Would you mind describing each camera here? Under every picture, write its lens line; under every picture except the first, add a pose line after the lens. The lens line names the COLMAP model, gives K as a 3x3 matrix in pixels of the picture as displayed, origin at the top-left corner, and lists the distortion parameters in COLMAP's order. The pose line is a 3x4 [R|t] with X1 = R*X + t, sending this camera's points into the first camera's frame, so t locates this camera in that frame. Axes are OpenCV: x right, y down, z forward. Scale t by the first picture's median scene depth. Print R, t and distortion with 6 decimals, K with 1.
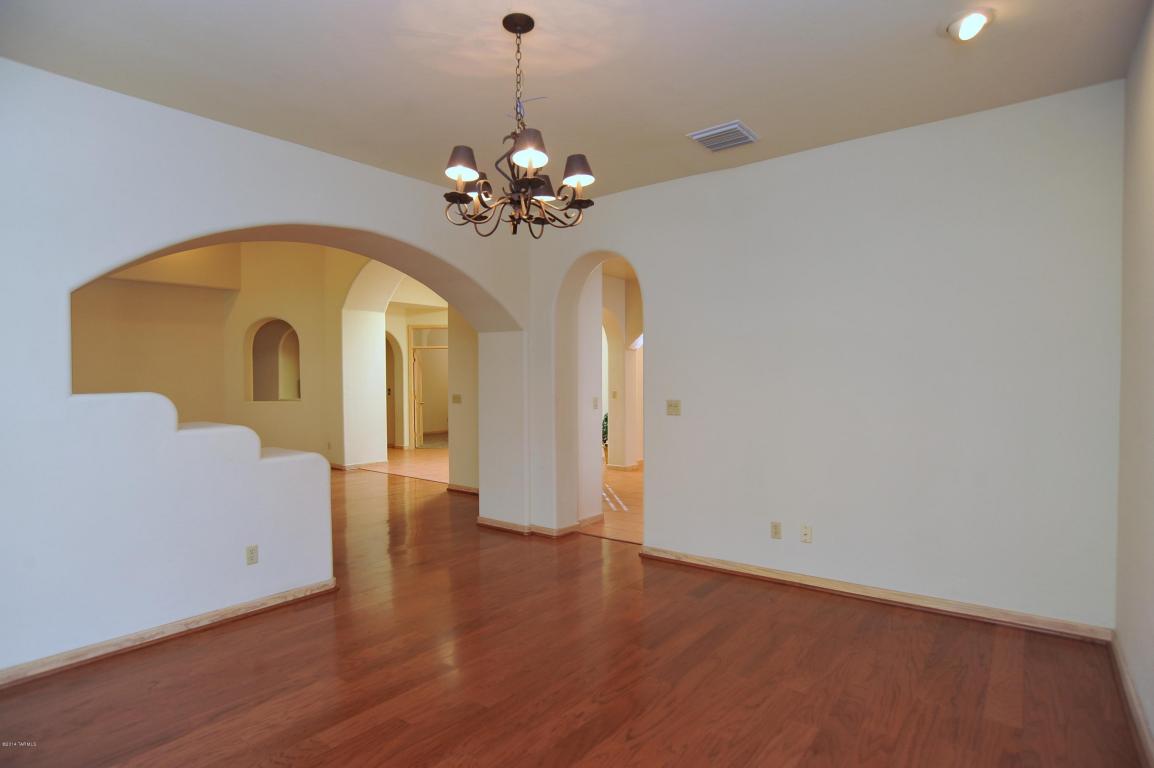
lens RADIAL K [[591.9, 0, 561.5], [0, 591.9, 393.9], [0, 0, 1]] dist [-0.101349, 0.055456]
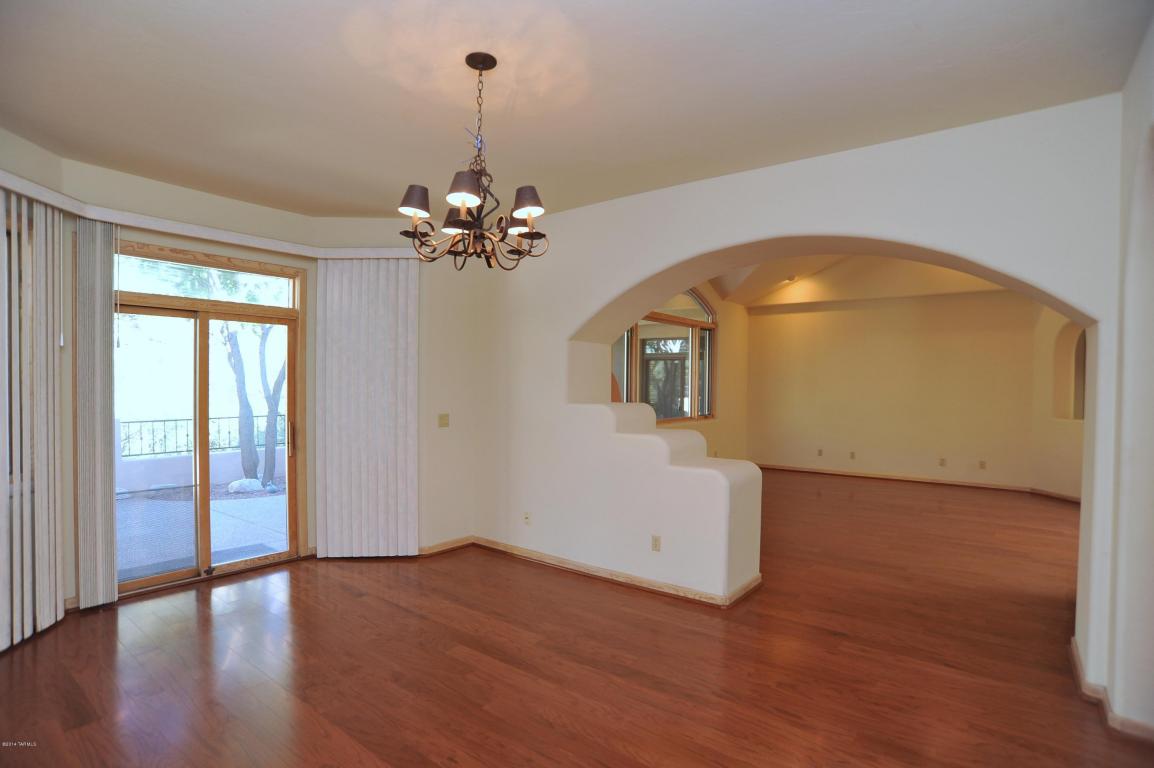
lens RADIAL K [[591.9, 0, 561.5], [0, 591.9, 393.9], [0, 0, 1]] dist [-0.101349, 0.055456]
pose [[-0.006933, 0.020655, -0.999763, 0.926829], [-0.023340, 0.999511, 0.020811, -0.059917], [0.999704, 0.023479, -0.006447, 1.145436]]
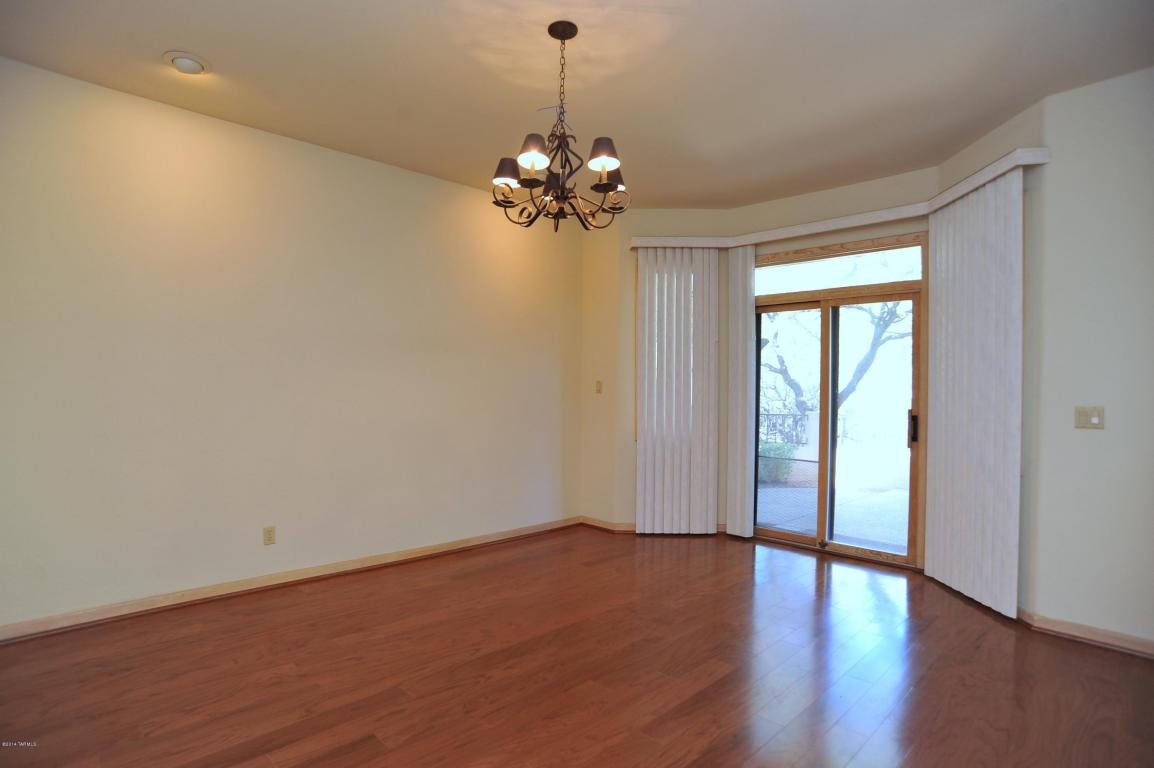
lens RADIAL K [[591.9, 0, 561.5], [0, 591.9, 393.9], [0, 0, 1]] dist [-0.101349, 0.055456]
pose [[-0.991428, -0.002003, 0.130640, -0.209549], [0.001851, 0.999567, 0.029373, -0.001344], [-0.130642, 0.029363, -0.990995, 2.029895]]
